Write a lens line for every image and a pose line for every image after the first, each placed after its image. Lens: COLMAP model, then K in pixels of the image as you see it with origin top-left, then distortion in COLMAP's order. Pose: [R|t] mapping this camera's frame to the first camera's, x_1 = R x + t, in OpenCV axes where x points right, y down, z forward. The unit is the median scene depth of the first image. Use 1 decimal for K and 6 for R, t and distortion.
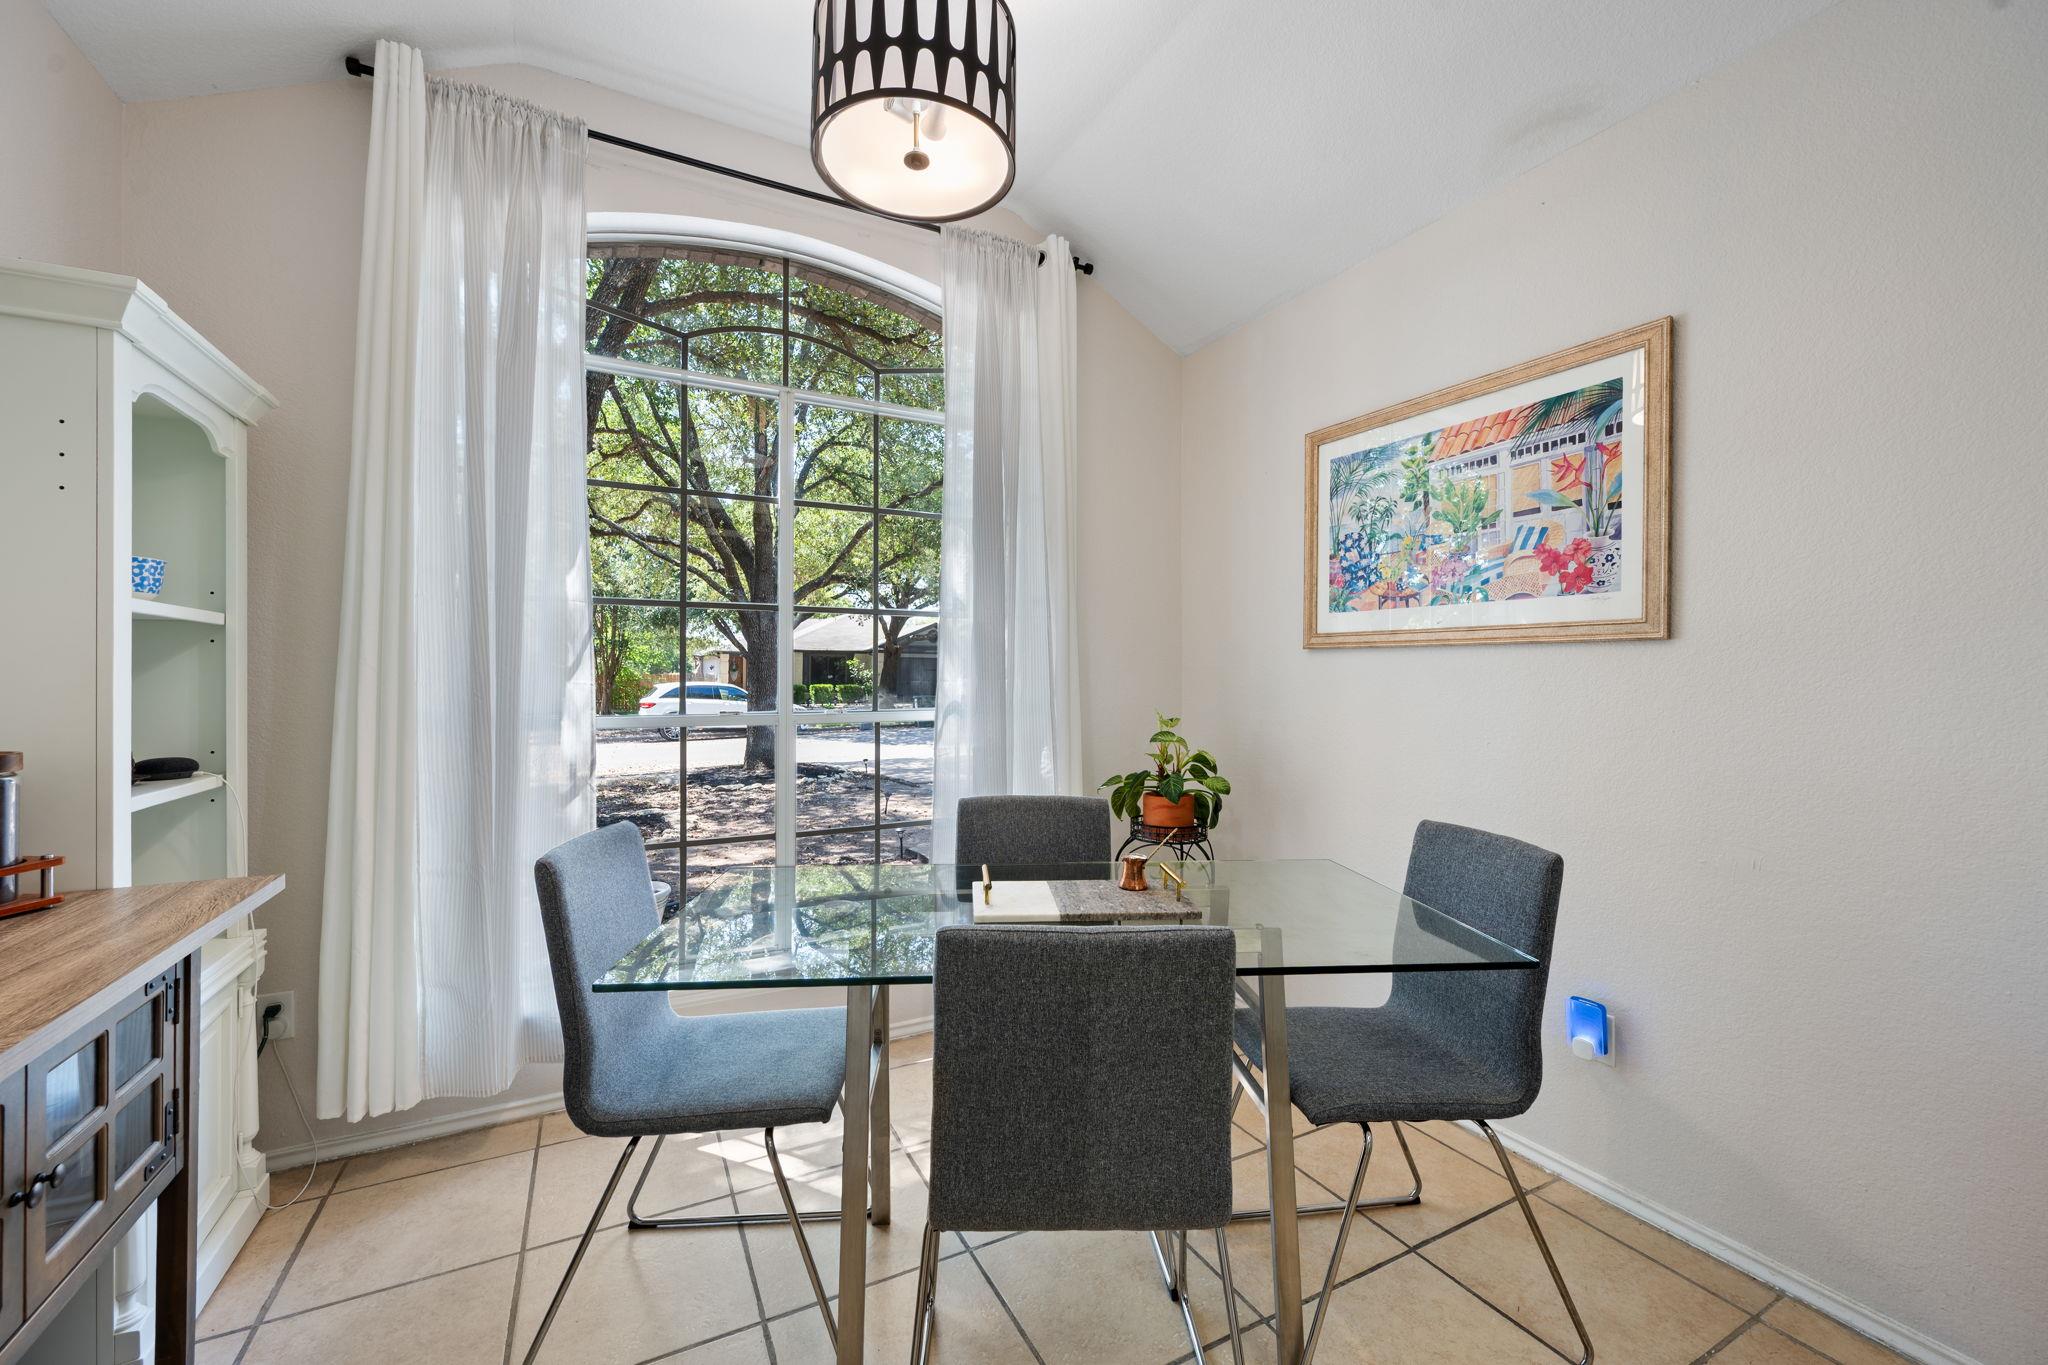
lens RADIAL K [[800.4, 0, 1021.6], [0, 800.4, 667.6], [0, 0, 1]] dist [-0.001817, 0.000115]
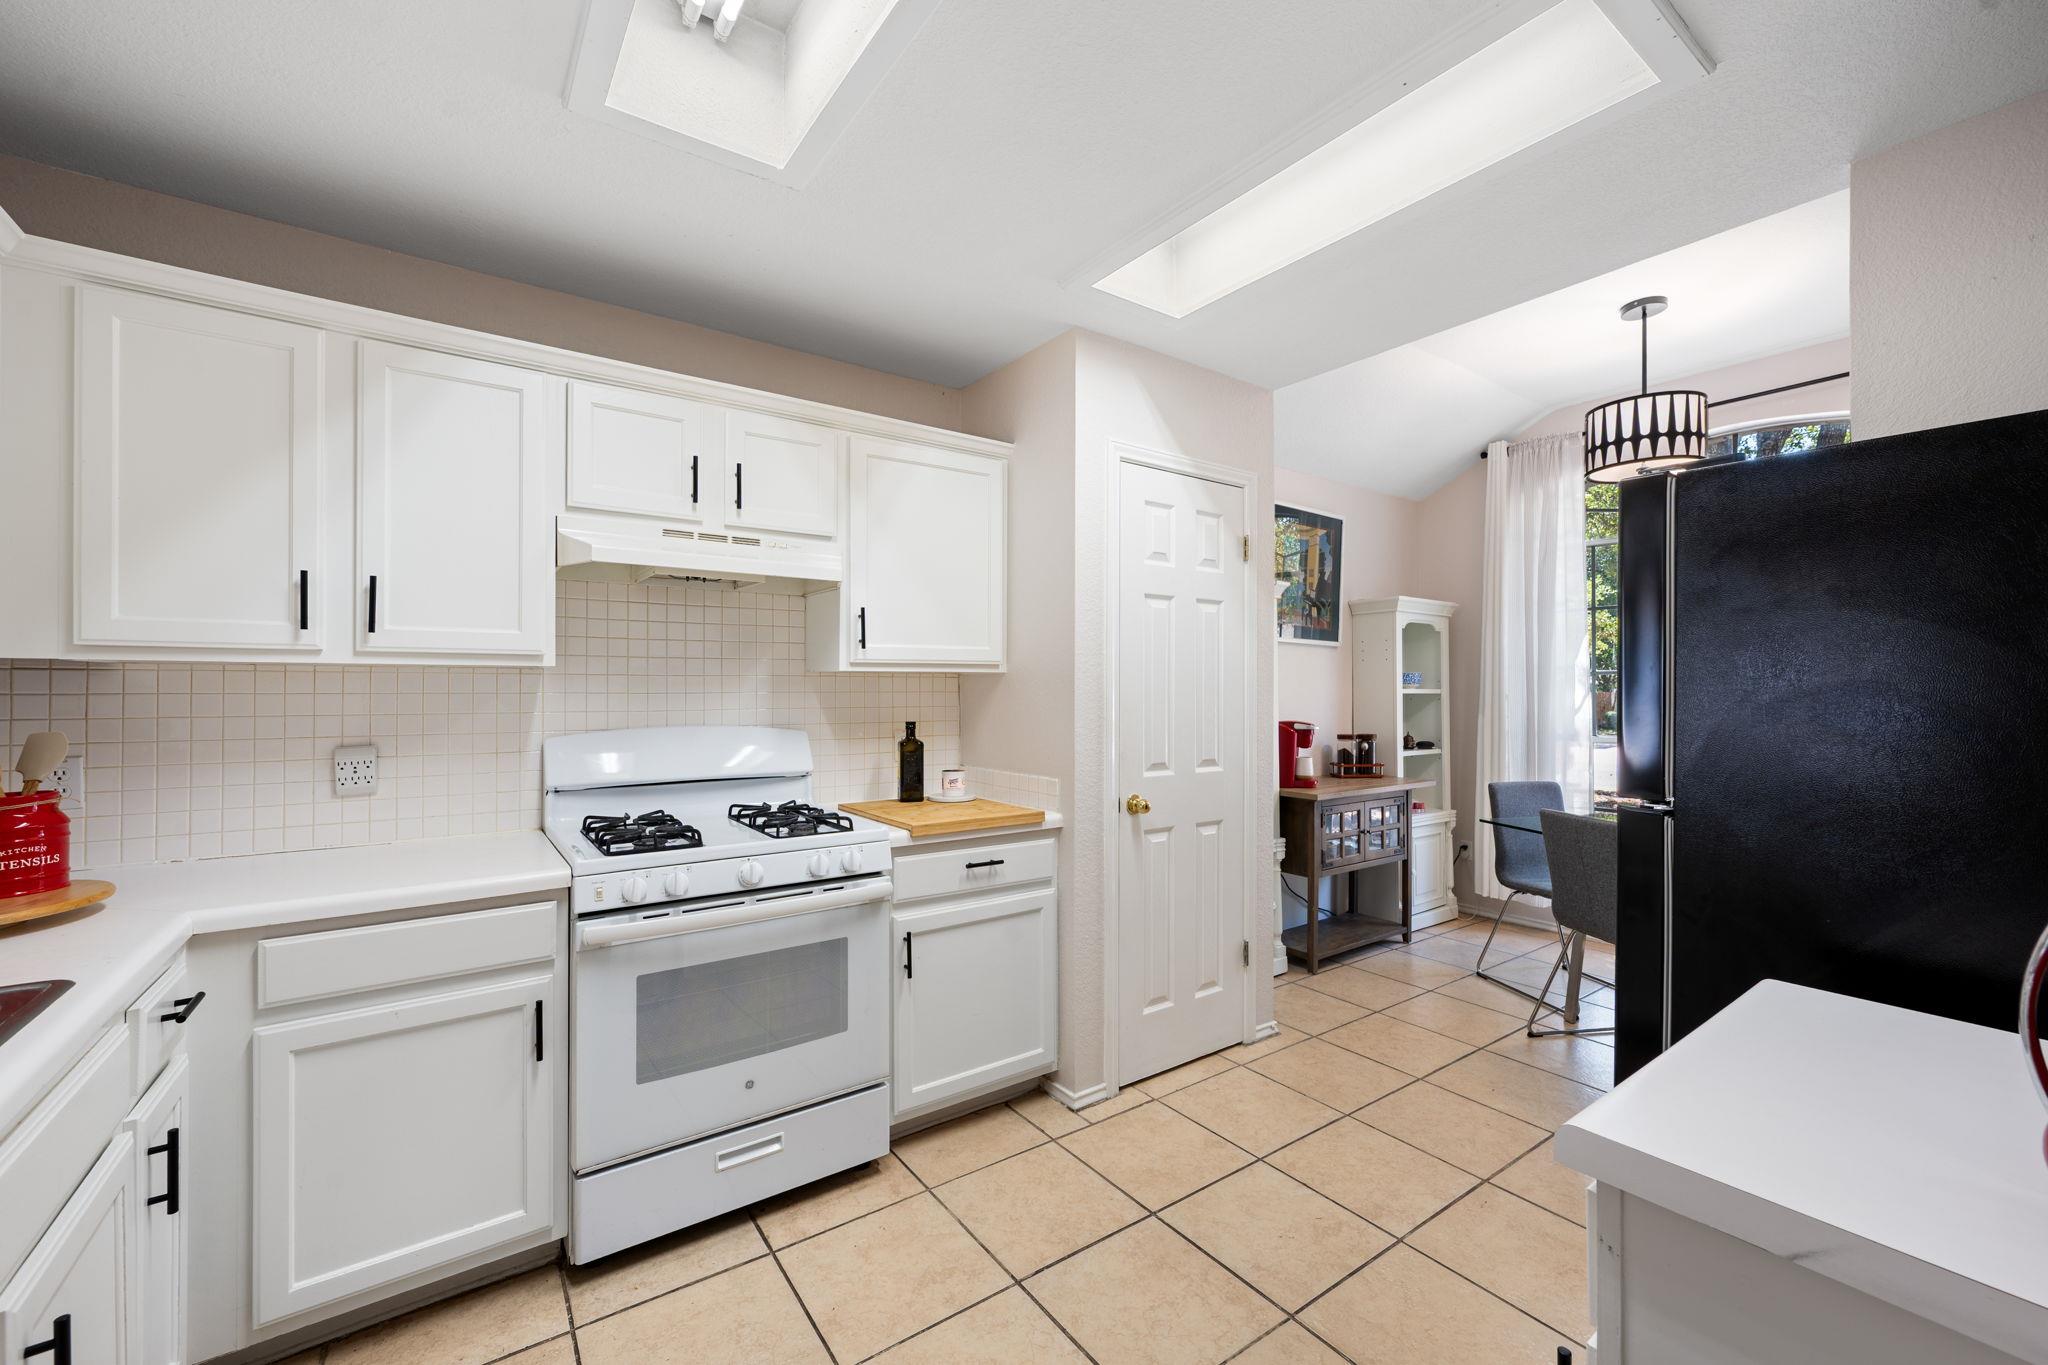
lens RADIAL K [[822.3, 0, 1042.2], [0, 822.3, 681.0], [0, 0, 1]] dist [0.014858, -0.000081]
pose [[0.139015, -0.010556, -0.990234, 1.426559], [0.010424, 0.999903, -0.009195, -0.075896], [0.990235, -0.009043, 0.139111, -0.653275]]
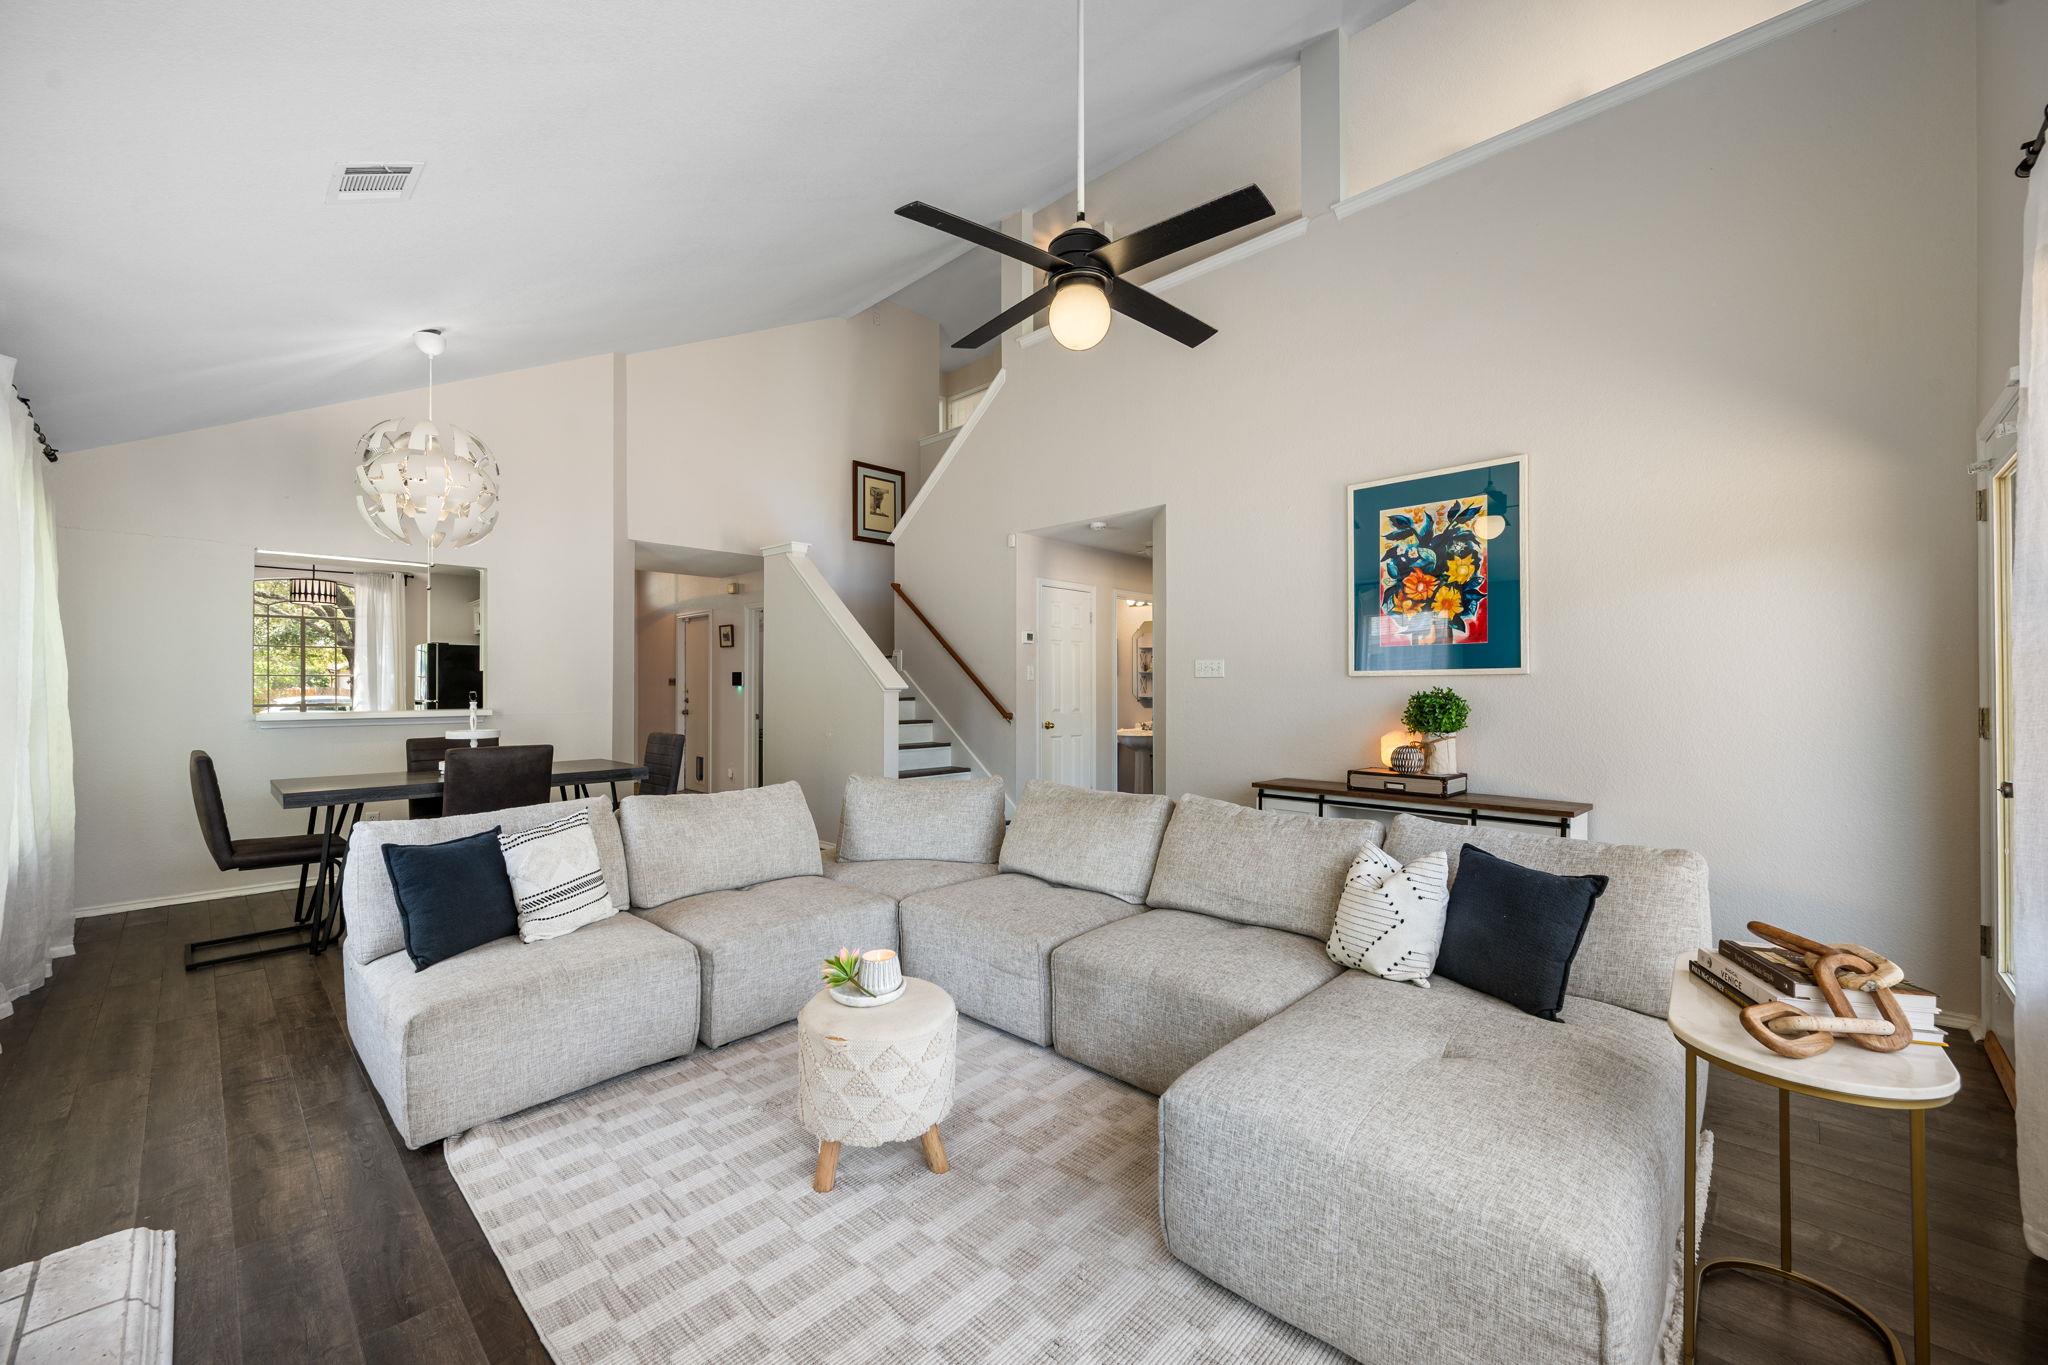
lens RADIAL K [[800.4, 0, 1022.9], [0, 800.4, 688.6], [0, 0, 1]] dist [-0.001817, 0.000115]
pose [[0.950904, -0.000201, 0.309484, 2.424928], [-0.002808, 0.999953, 0.009277, -0.079845], [-0.309472, -0.009690, 0.950859, -5.013055]]
